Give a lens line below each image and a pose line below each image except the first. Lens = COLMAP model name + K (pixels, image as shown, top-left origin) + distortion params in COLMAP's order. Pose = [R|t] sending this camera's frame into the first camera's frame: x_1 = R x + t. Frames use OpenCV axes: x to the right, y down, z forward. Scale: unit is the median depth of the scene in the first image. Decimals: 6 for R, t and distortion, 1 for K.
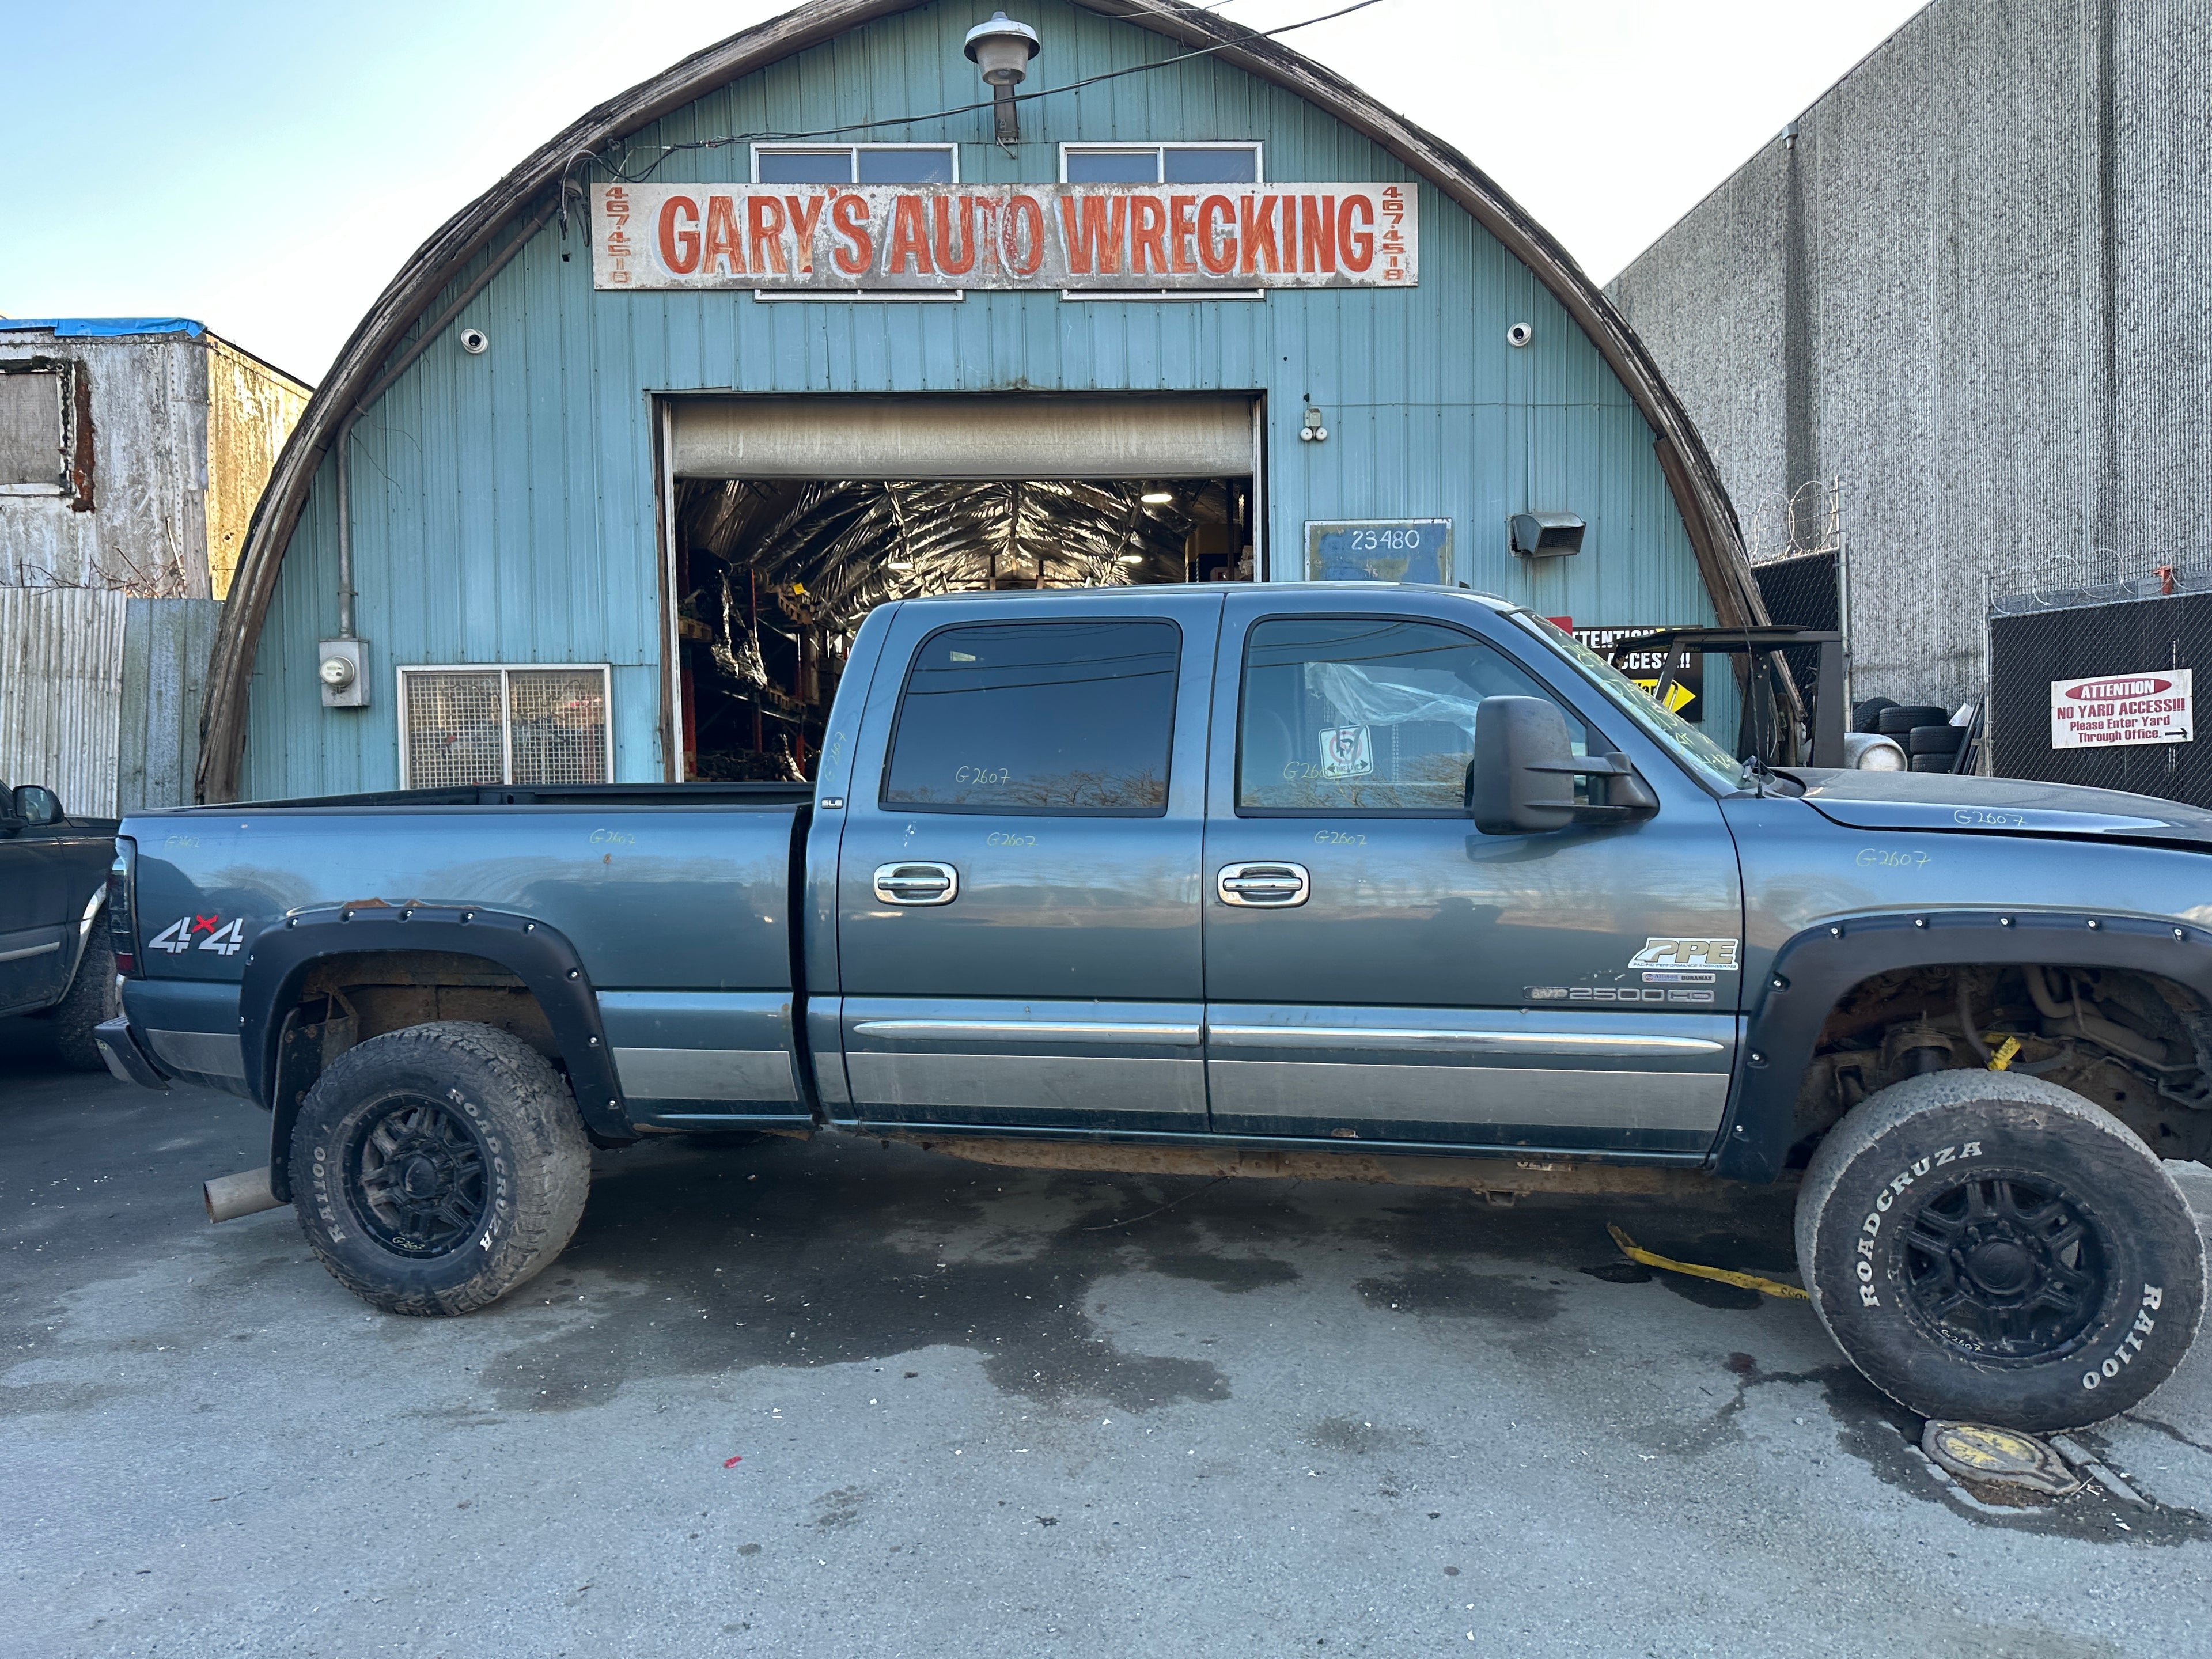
lens RADIAL K [[1554.1, 0, 1105.5], [0, 1554.1, 827.9], [0, 0, 1]] dist [0.034128, -0.041494]
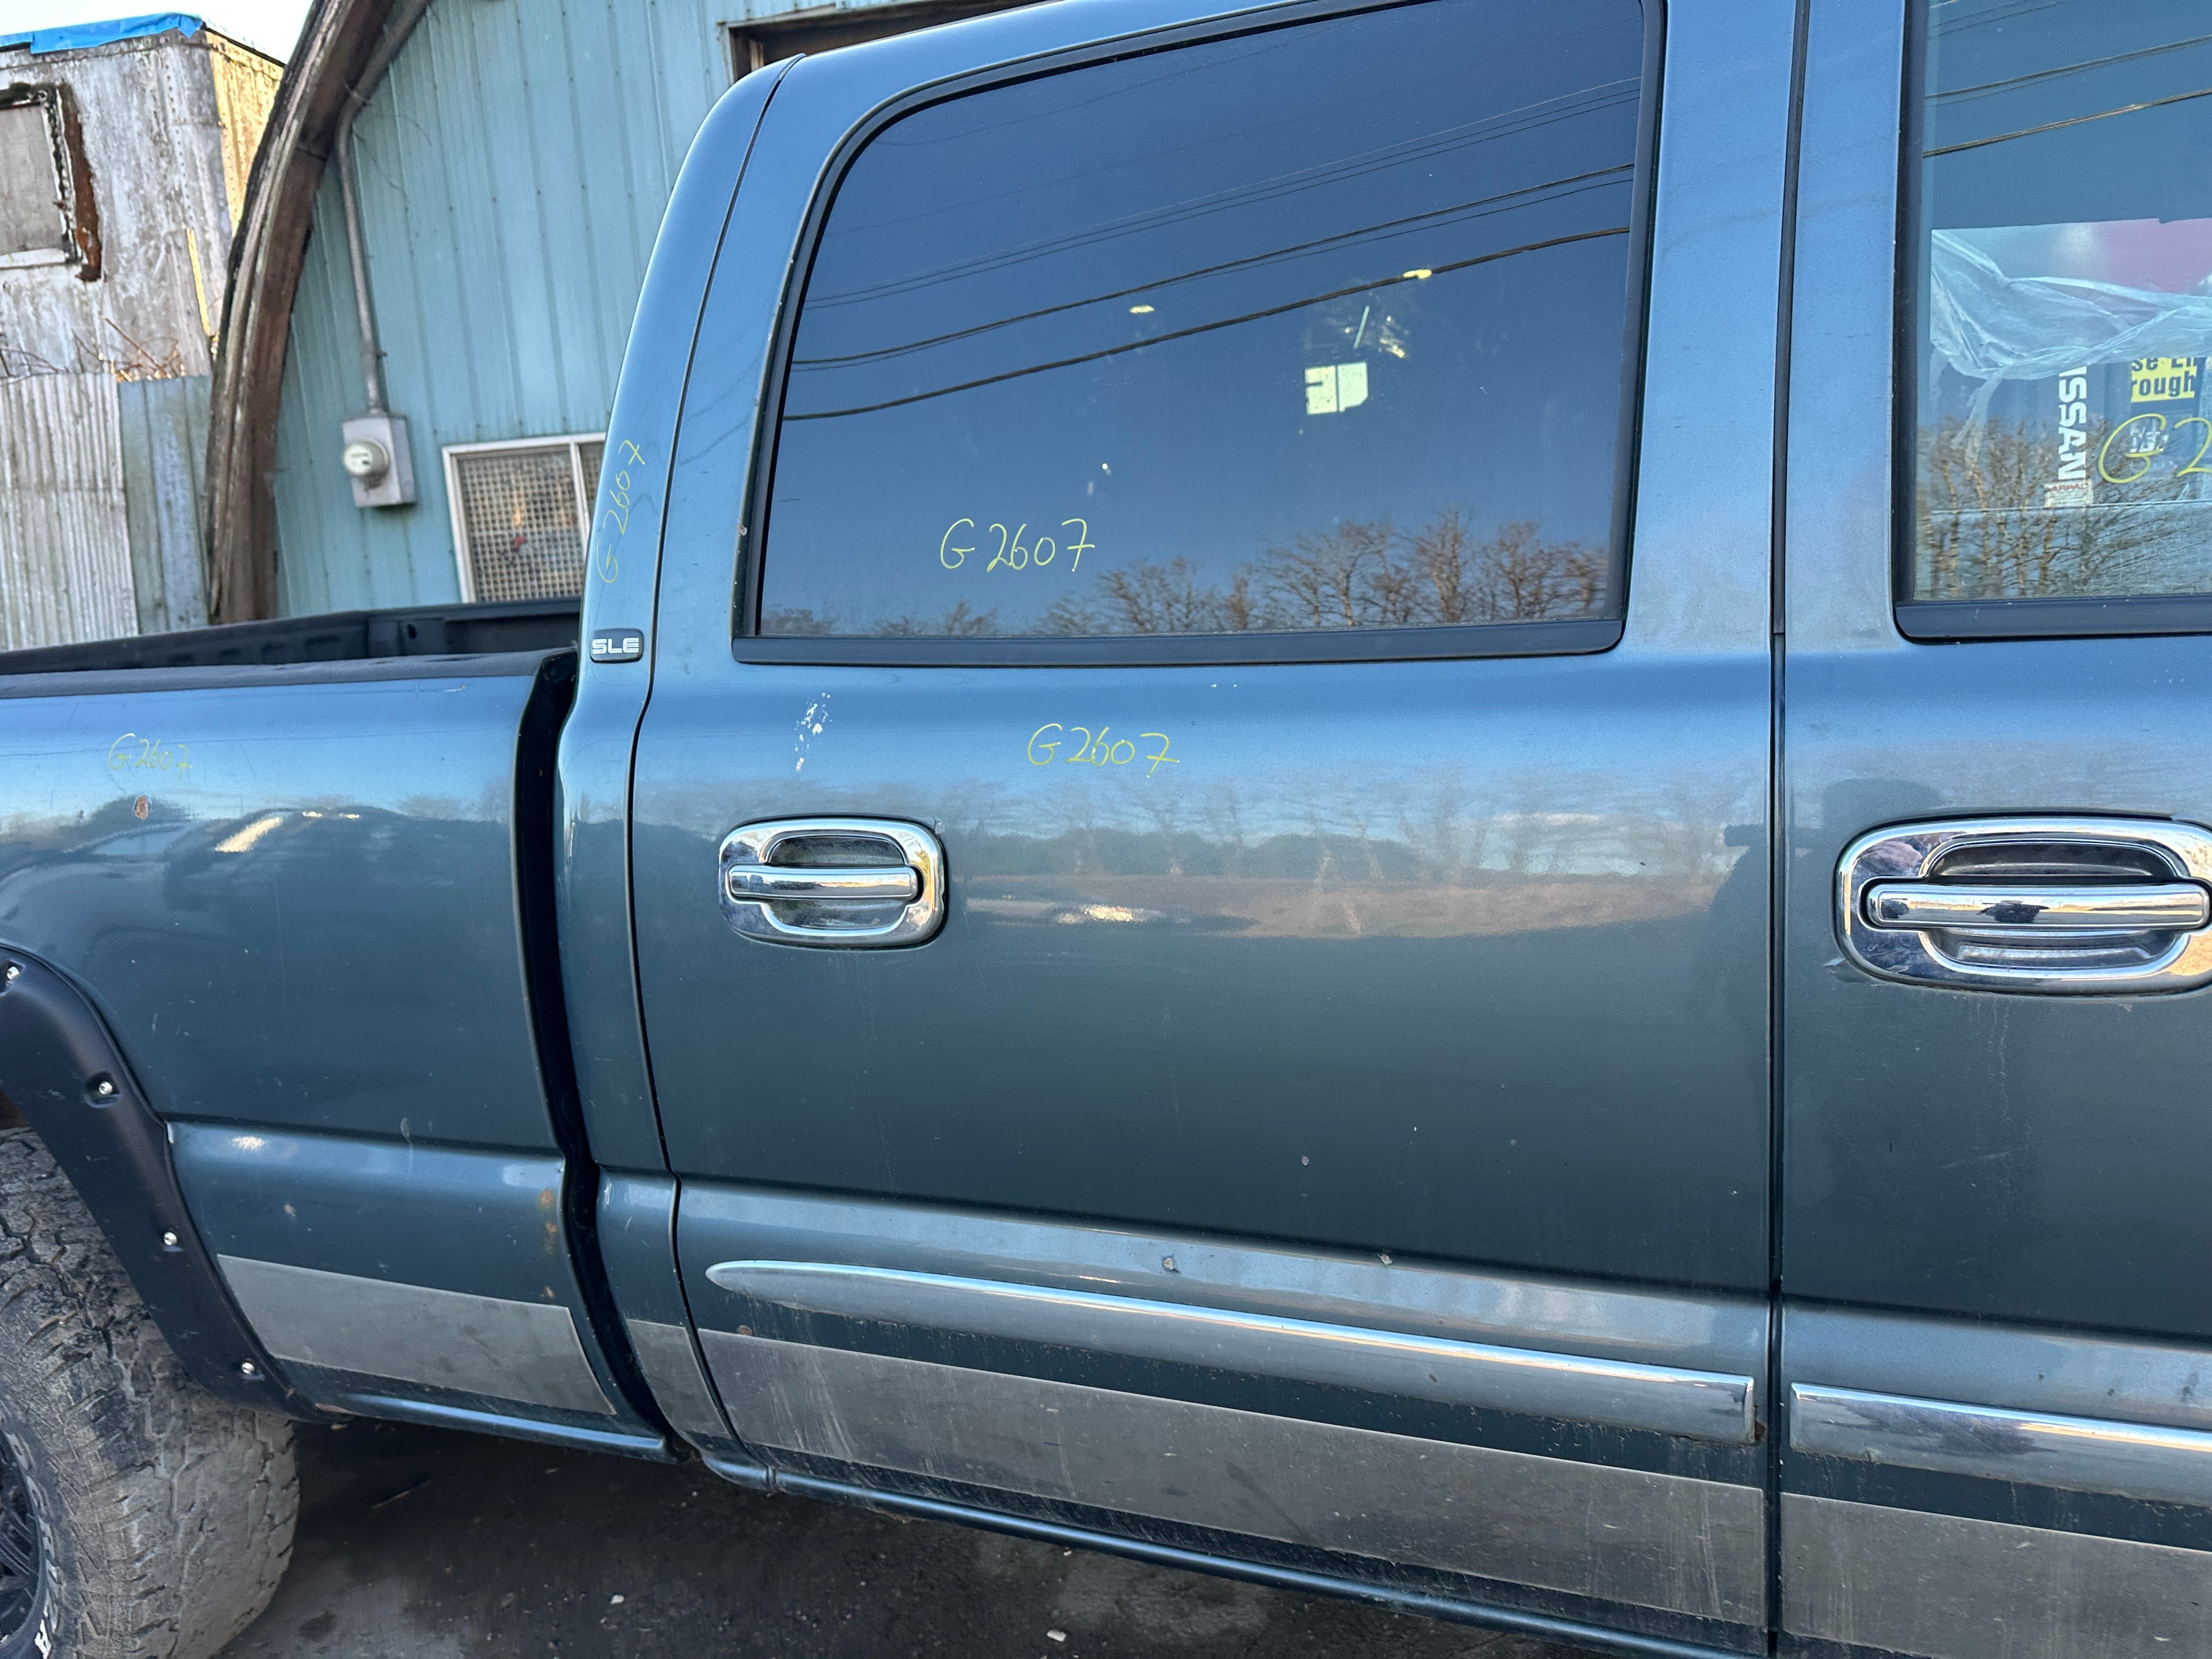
lens RADIAL K [[1554.1, 0, 1110.6], [0, 1554.1, 832.2], [0, 0, 1]] dist [0.034128, -0.041494]
pose [[0.982740, -0.024806, -0.183322, -0.000159], [0.050874, 0.988999, 0.138895, -0.007942], [0.177860, -0.145824, 0.973191, 0.296747]]
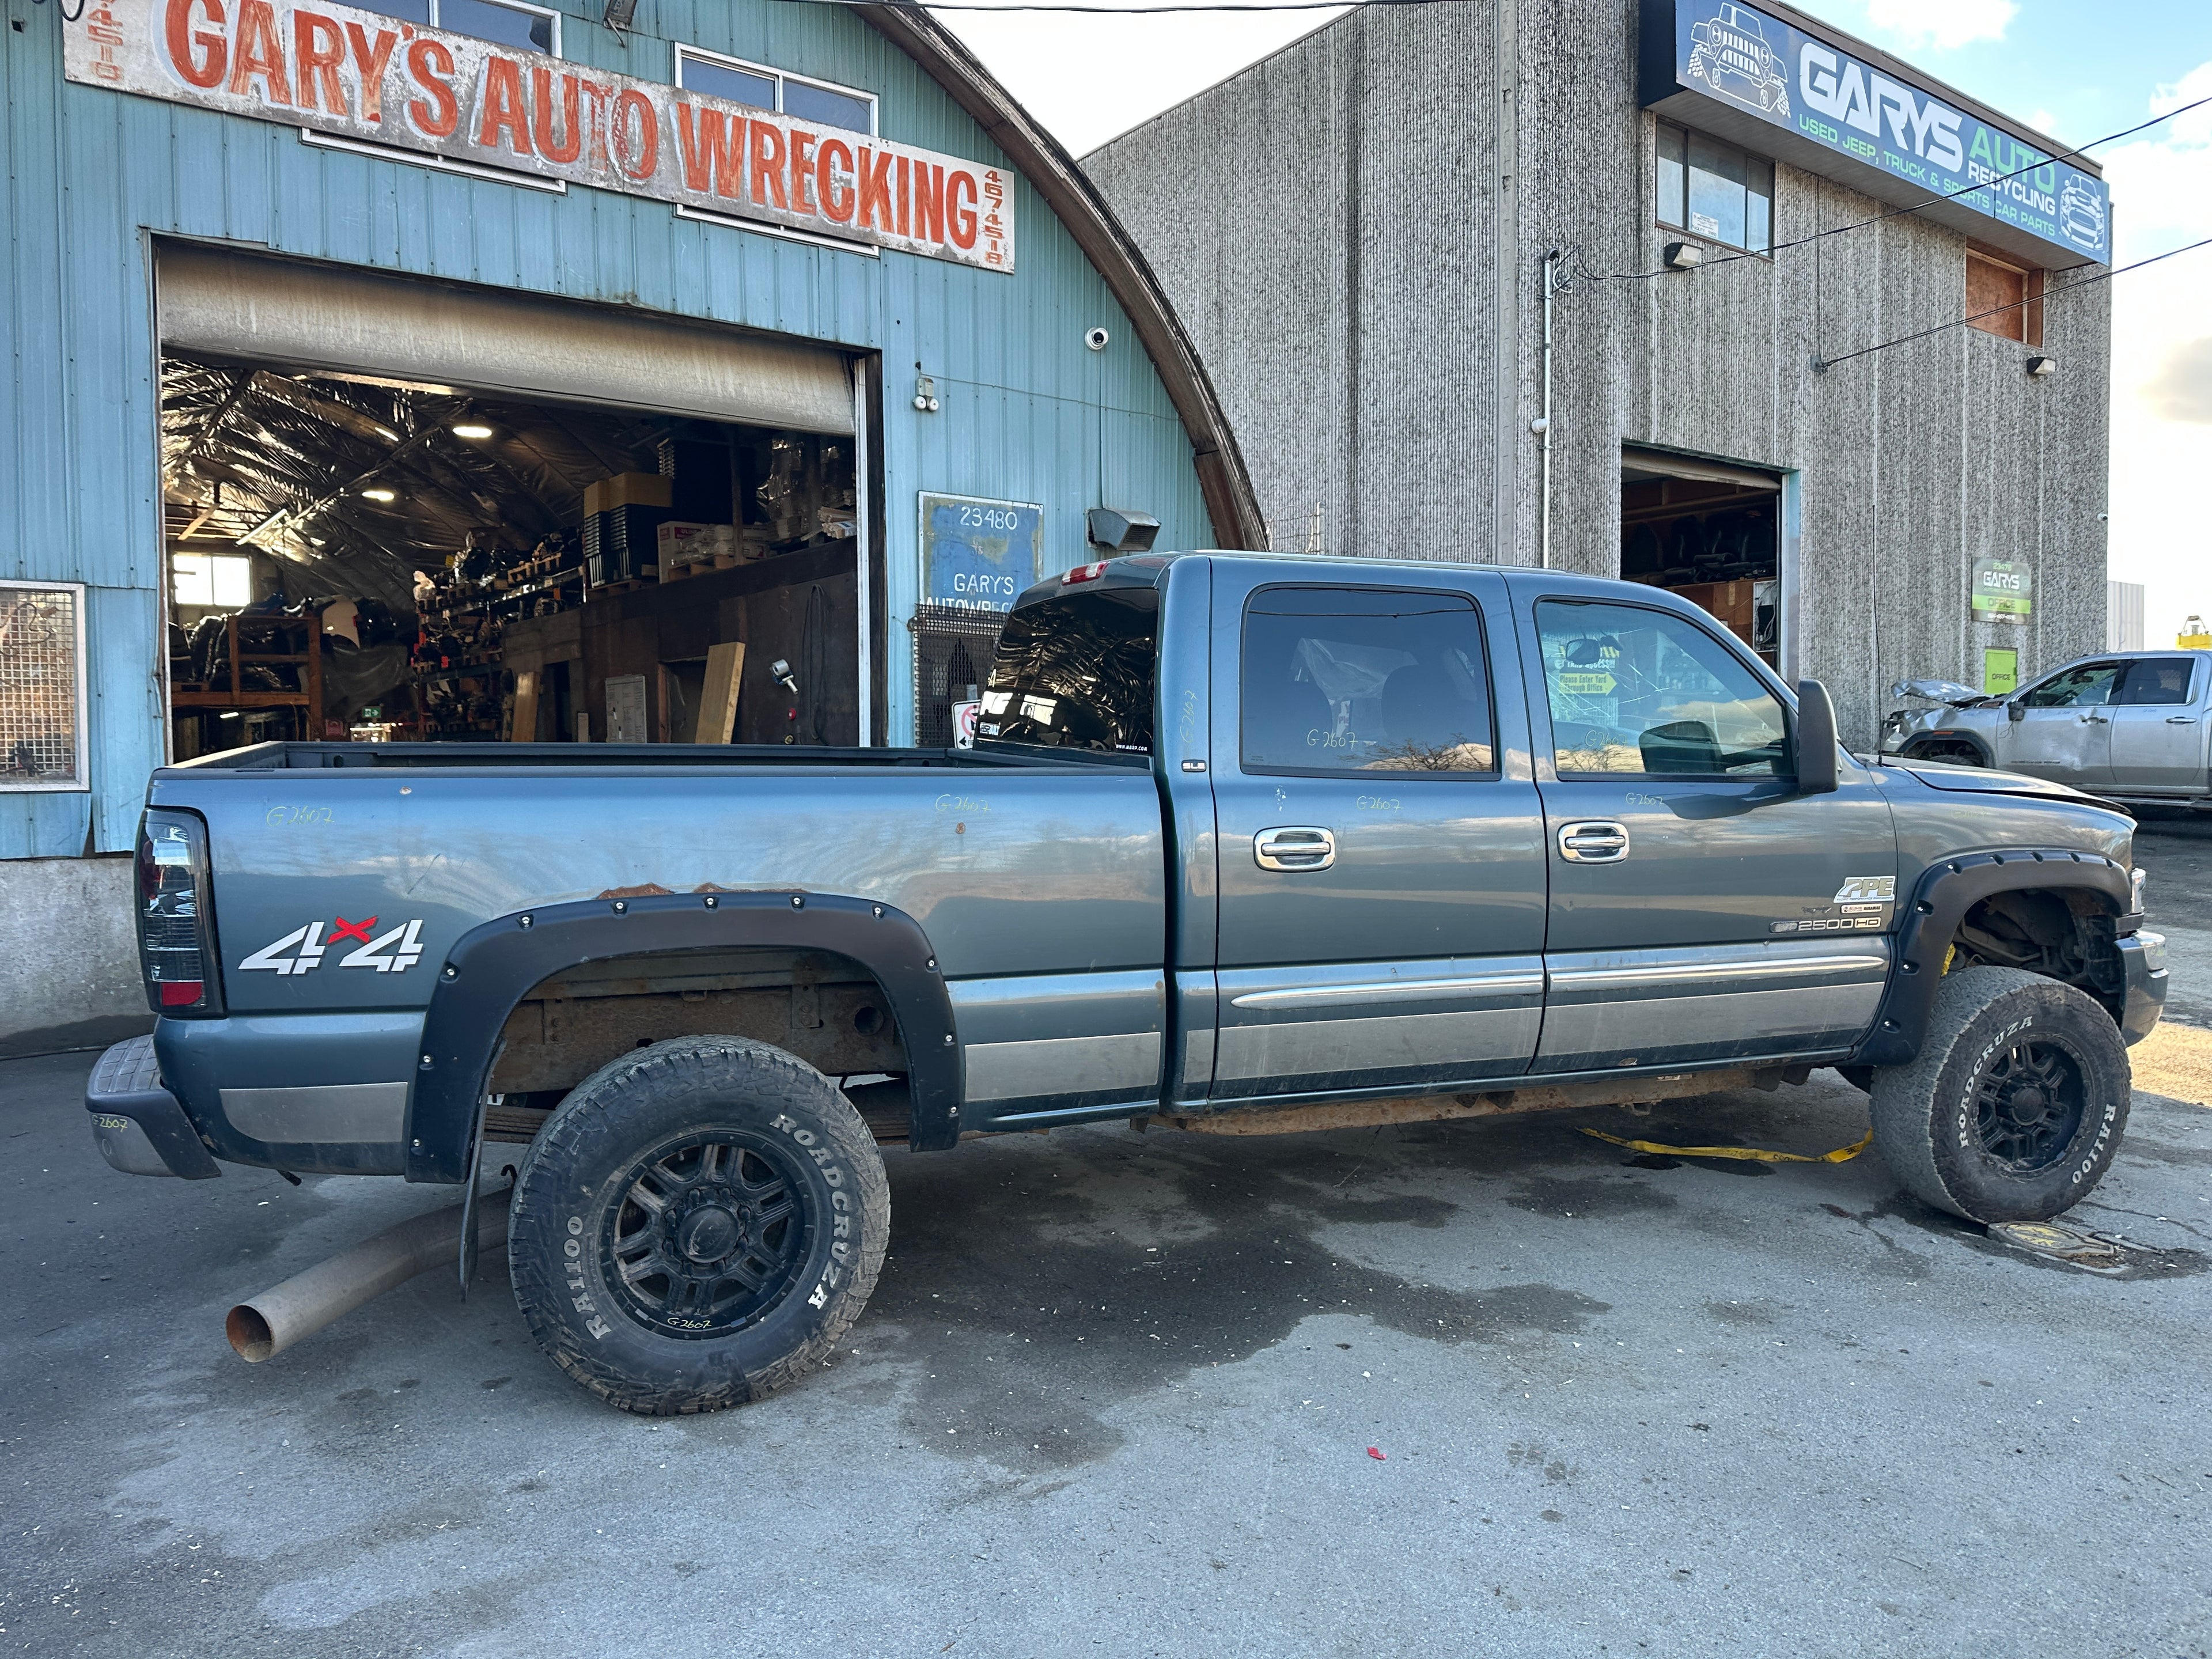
lens RADIAL K [[1554.1, 0, 1112.1], [0, 1554.1, 819.0], [0, 0, 1]] dist [0.034128, -0.041494]
pose [[0.837386, -0.010272, 0.546515, -0.326767], [0.006081, 0.999937, 0.009476, 0.003143], [-0.546577, -0.004611, 0.837396, 0.107240]]
